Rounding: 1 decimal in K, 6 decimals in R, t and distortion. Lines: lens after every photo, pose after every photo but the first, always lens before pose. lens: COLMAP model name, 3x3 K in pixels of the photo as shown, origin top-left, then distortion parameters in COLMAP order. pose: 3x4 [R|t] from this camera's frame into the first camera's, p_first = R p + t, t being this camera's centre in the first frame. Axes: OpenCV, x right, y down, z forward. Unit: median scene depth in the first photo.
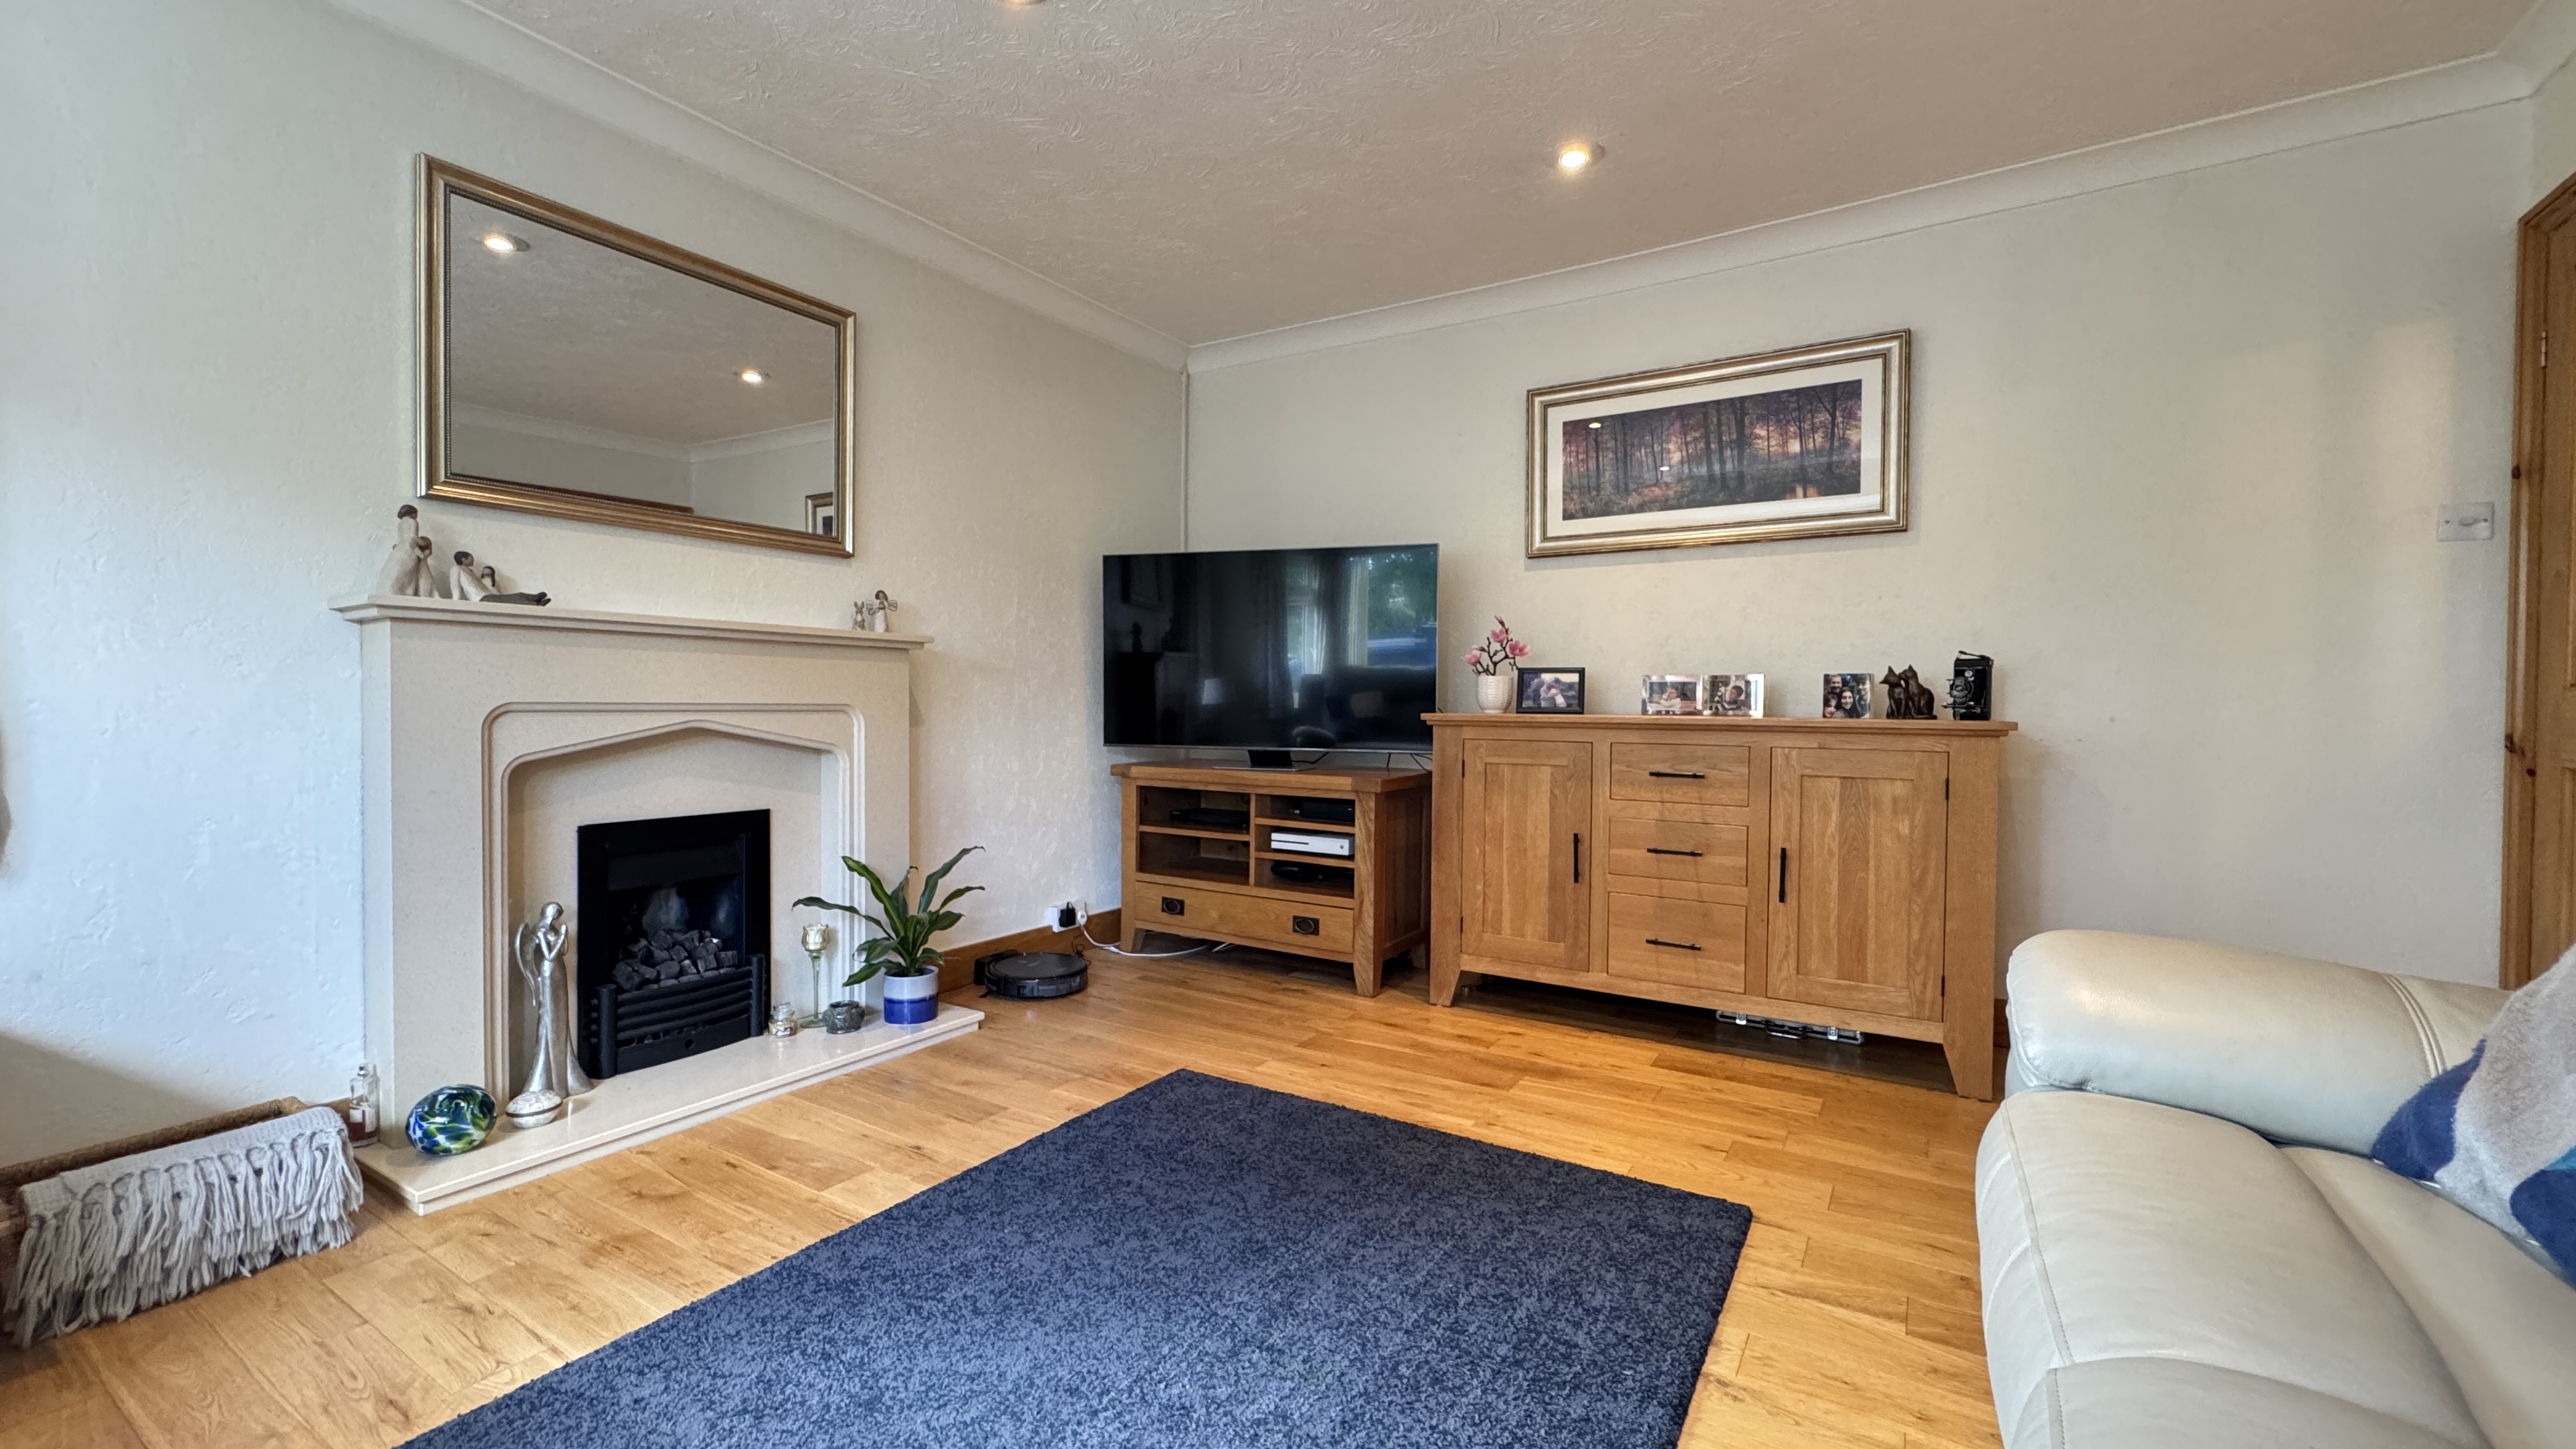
lens RADIAL K [[1028.0, 0, 1287.3], [0, 1028.0, 720.7], [0, 0, 1]] dist [-0.003413, 0.000147]
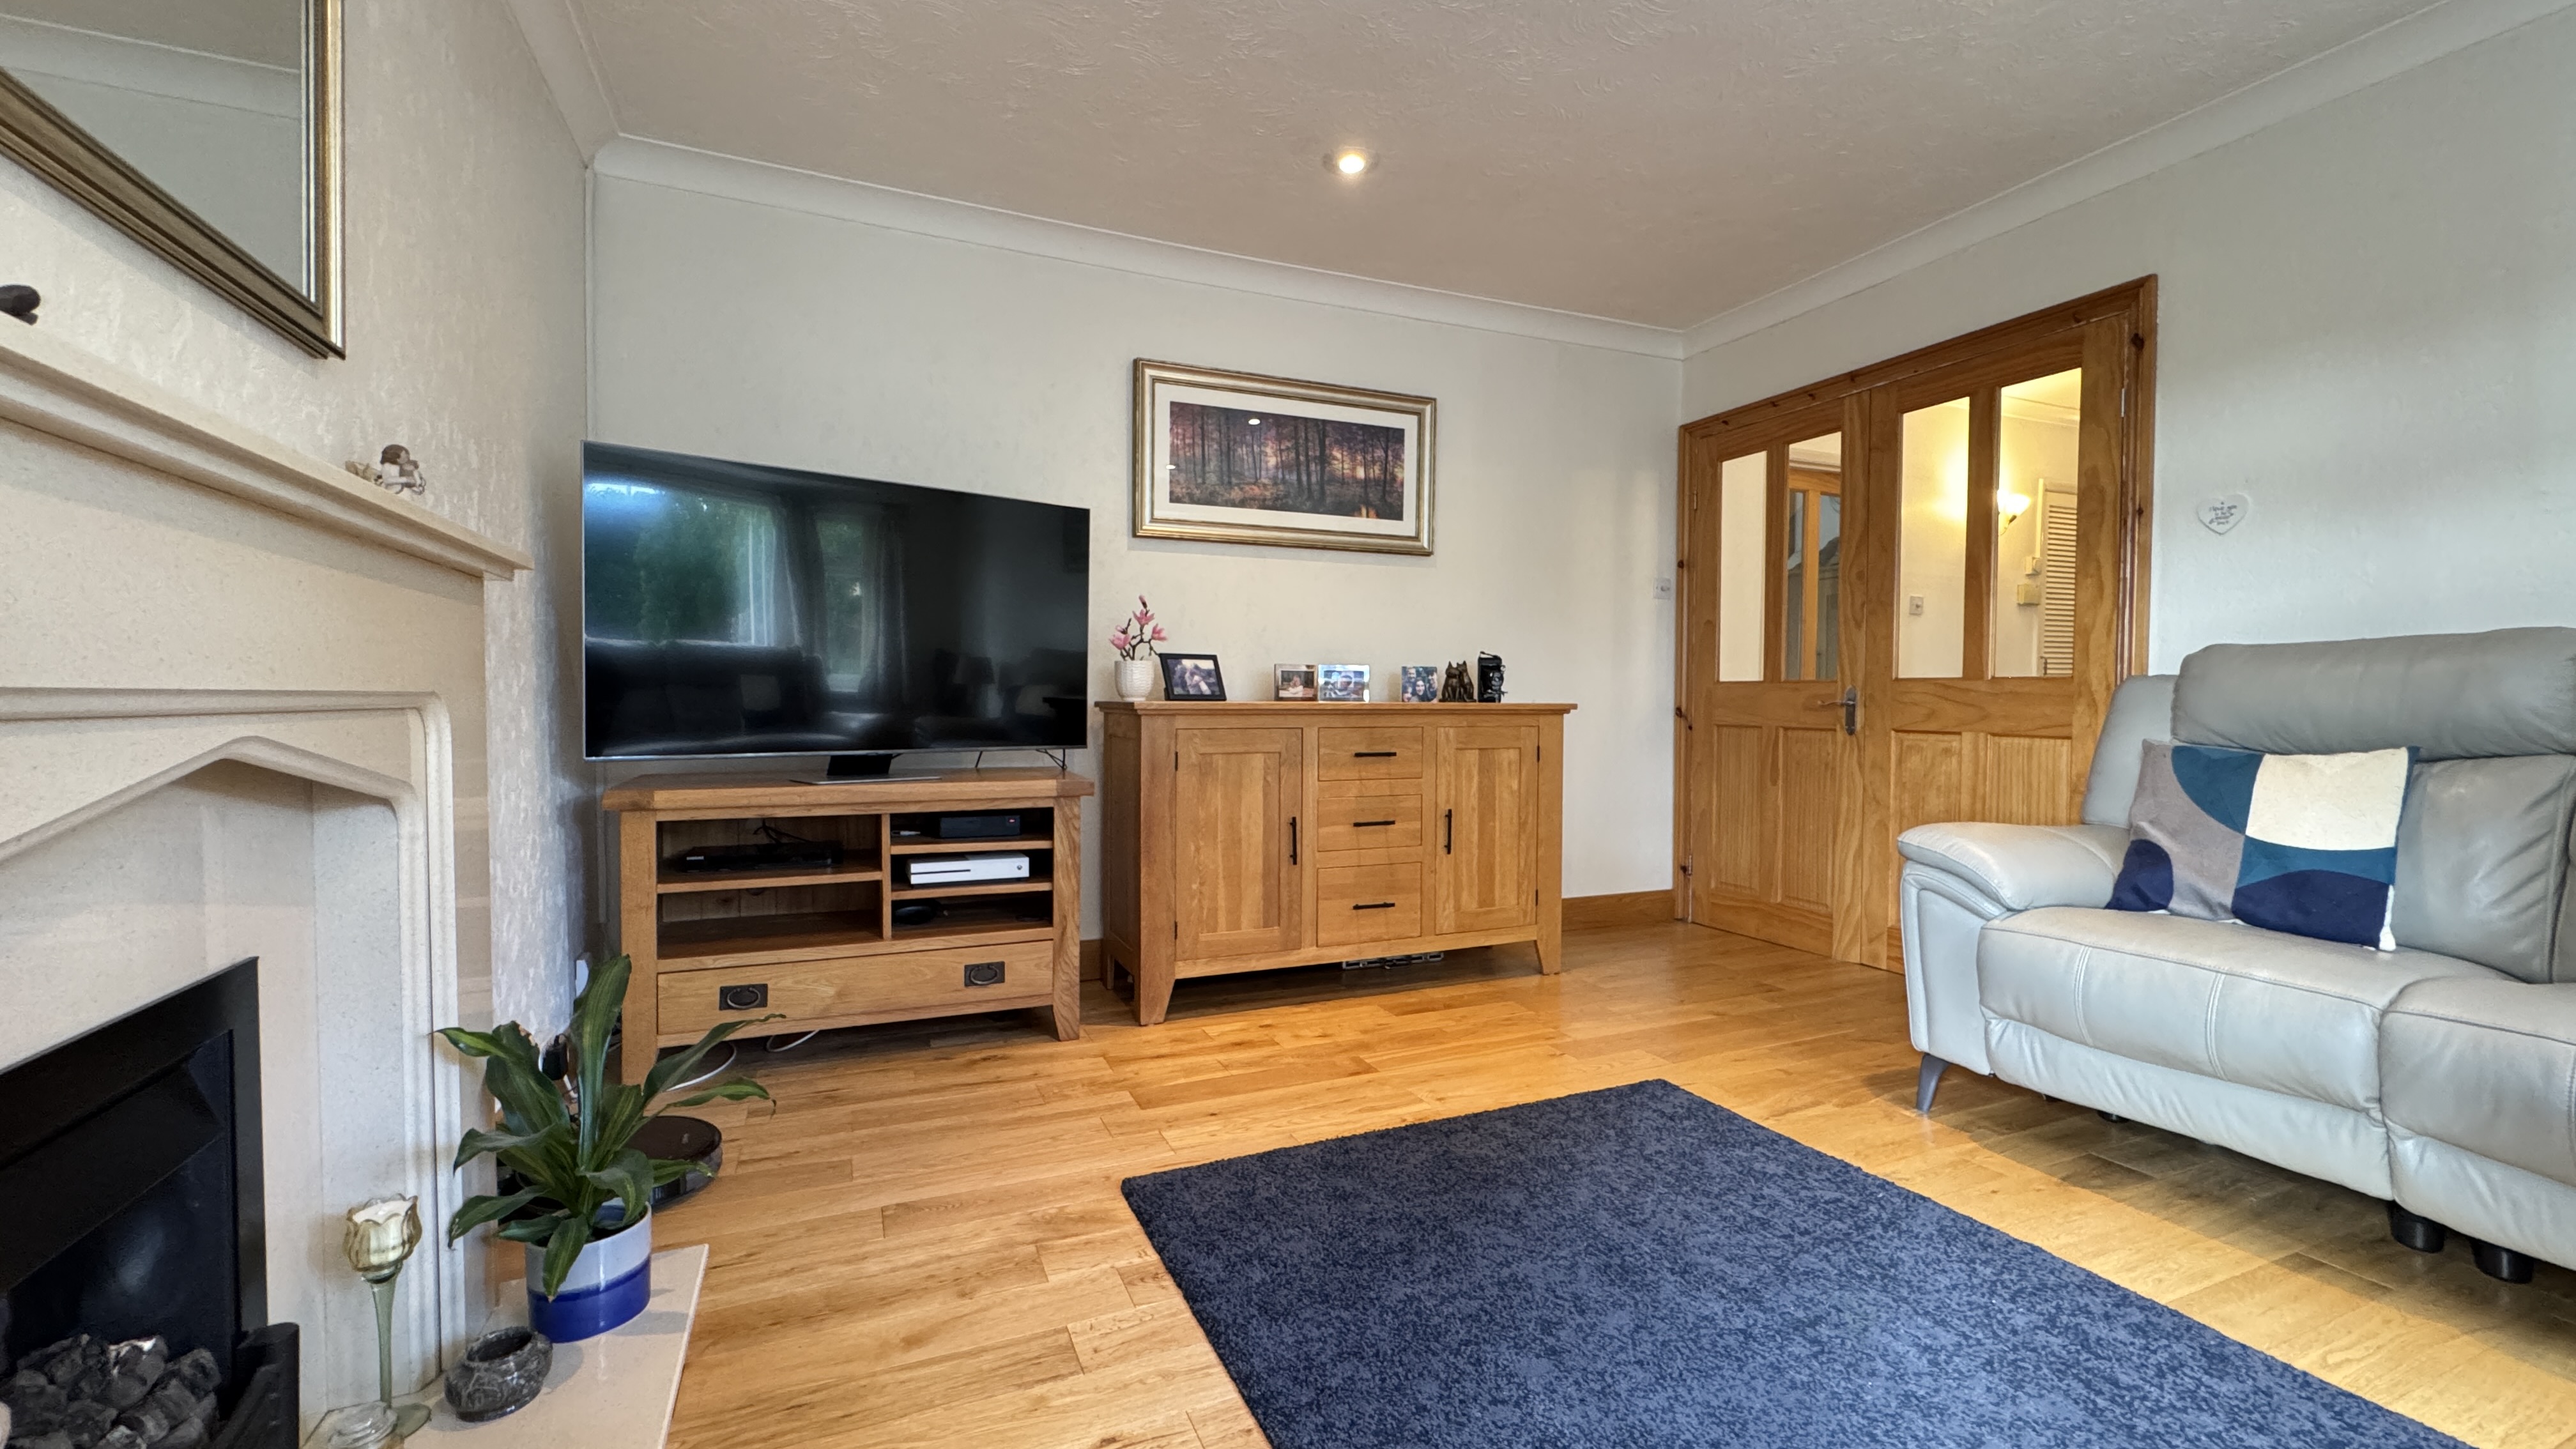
lens RADIAL K [[1028.0, 0, 1287.3], [0, 1028.0, 720.7], [0, 0, 1]] dist [-0.003413, 0.000147]
pose [[0.567503, -0.024355, 0.823011, -0.553683], [0.014026, 0.999703, 0.019912, -0.006841], [-0.823252, 0.000243, 0.567677, 0.412780]]
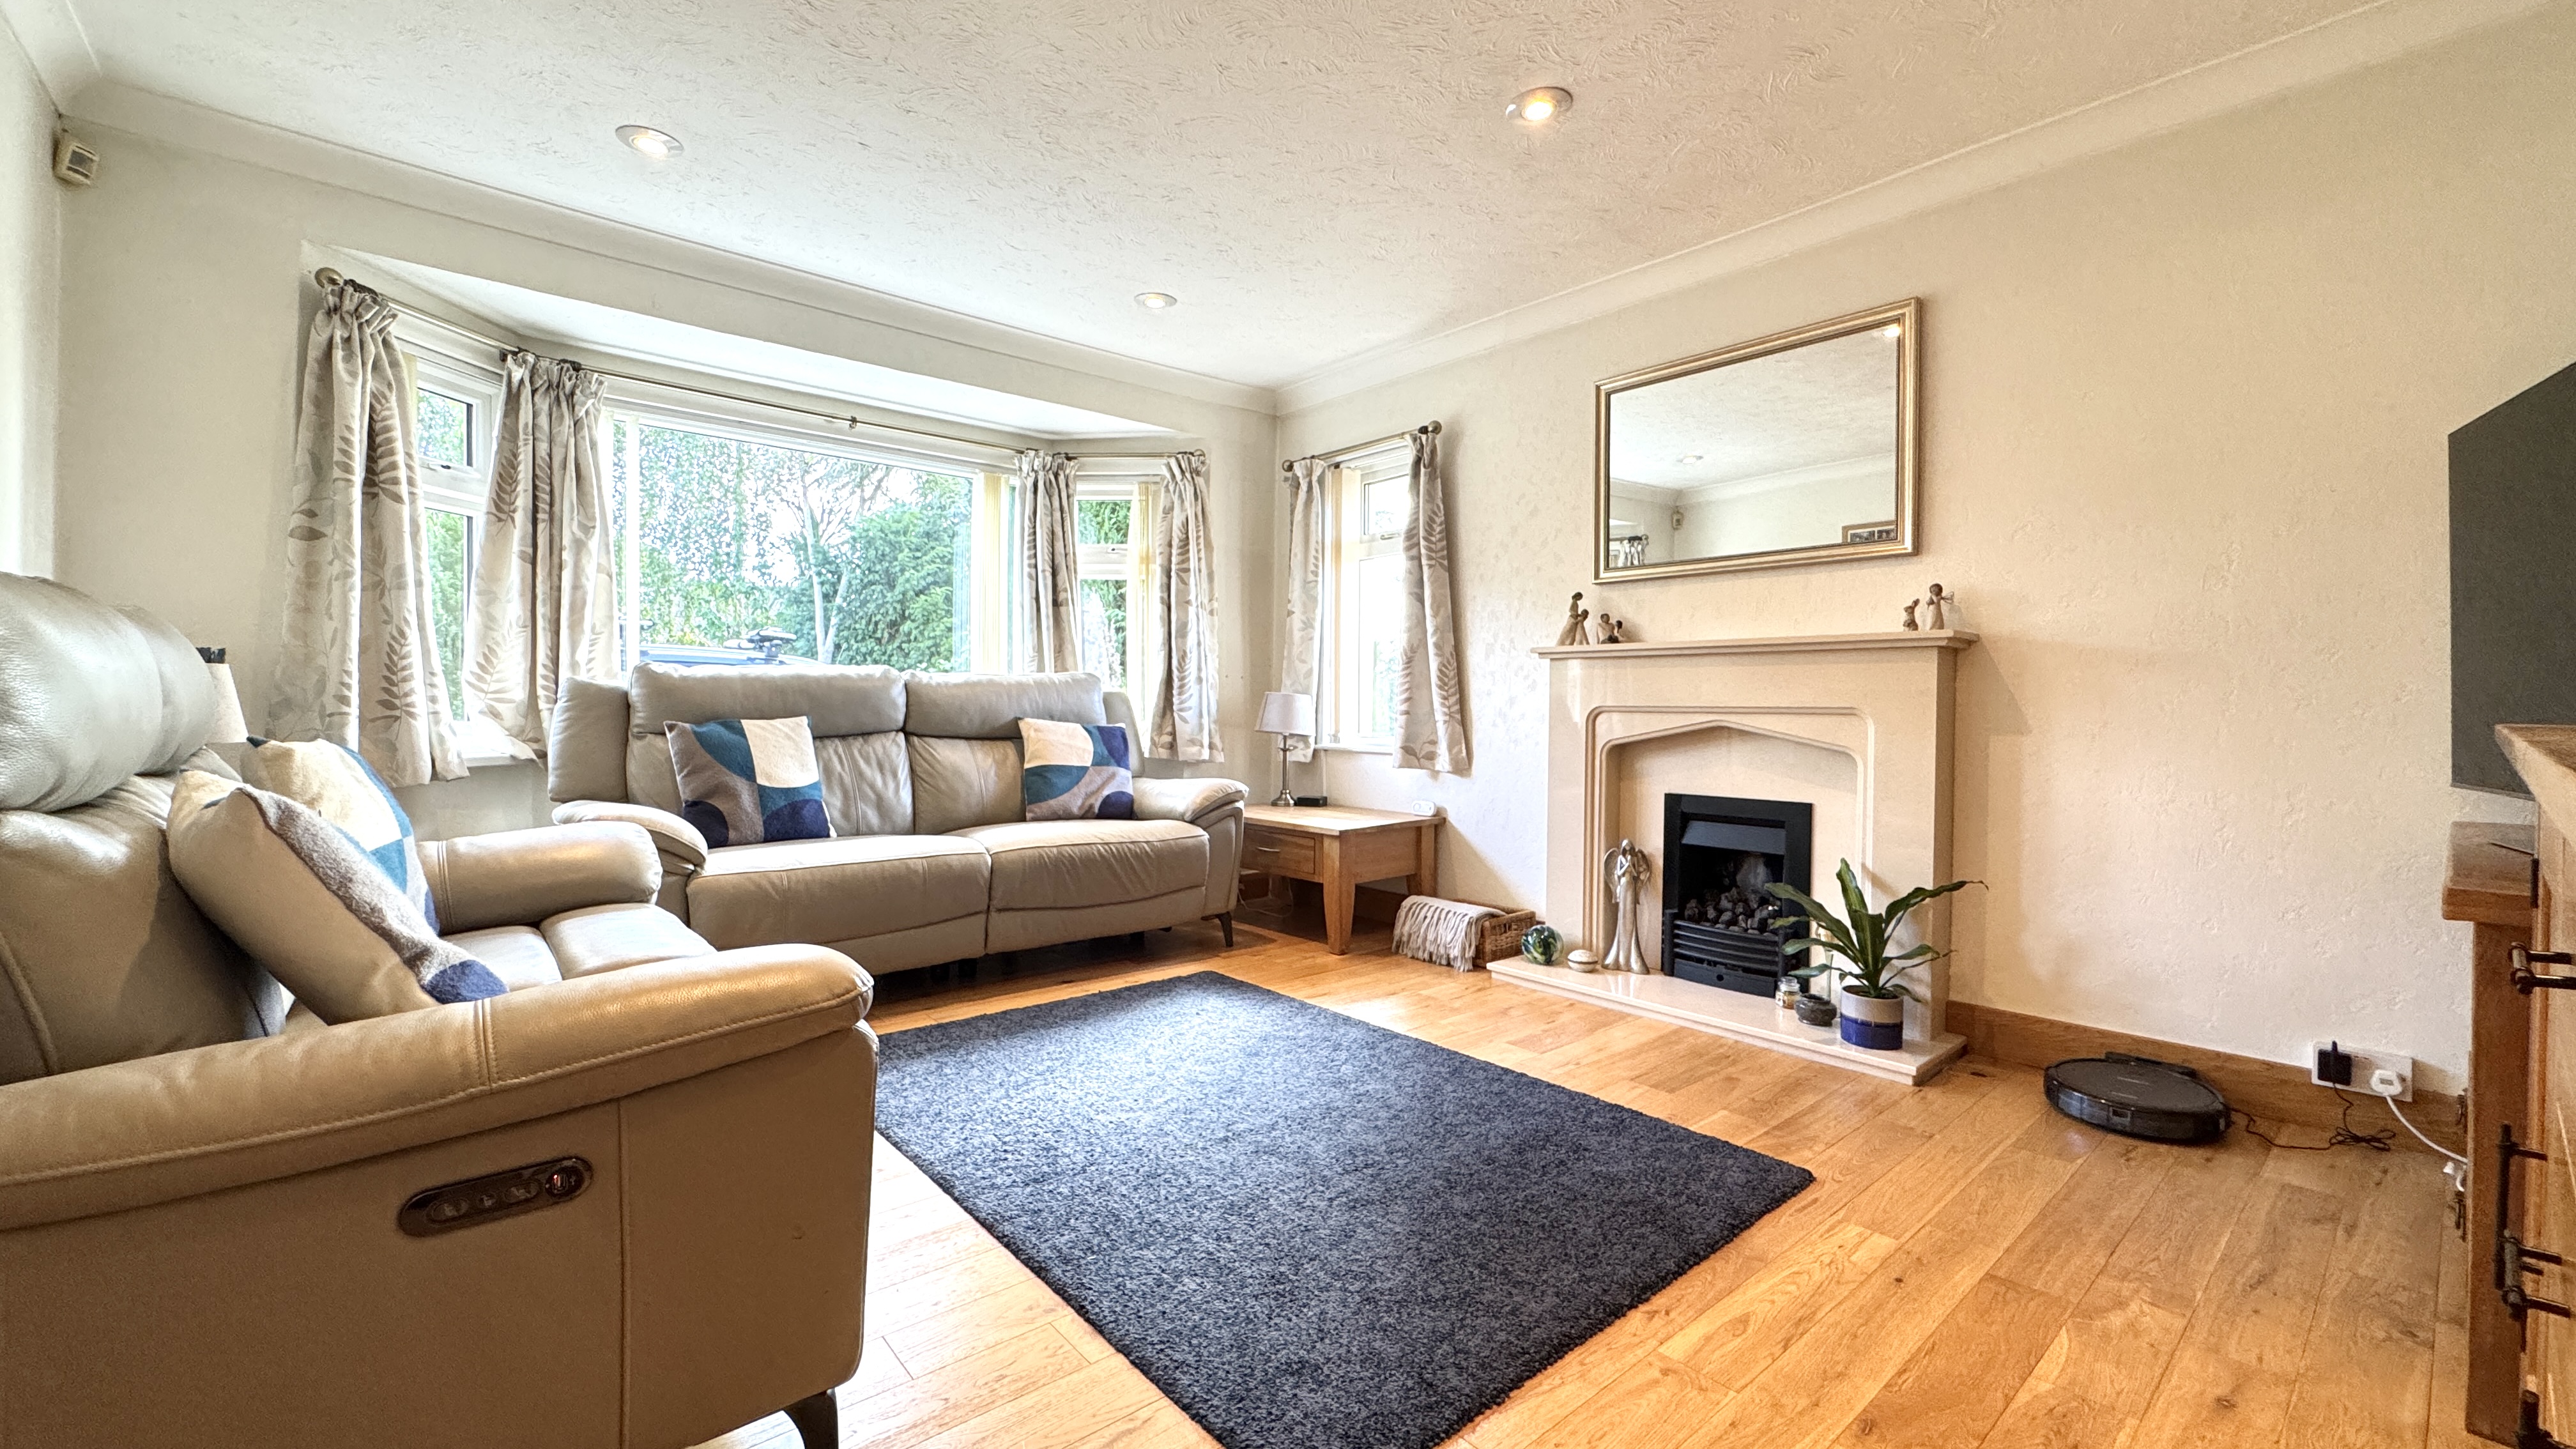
lens RADIAL K [[1028.0, 0, 1287.3], [0, 1028.0, 720.7], [0, 0, 1]] dist [-0.003413, 0.000147]
pose [[-0.300752, 0.001928, -0.953701, 0.651249], [-0.023638, 0.999676, 0.009476, 0.000732], [0.953410, 0.025394, -0.300608, 0.730739]]
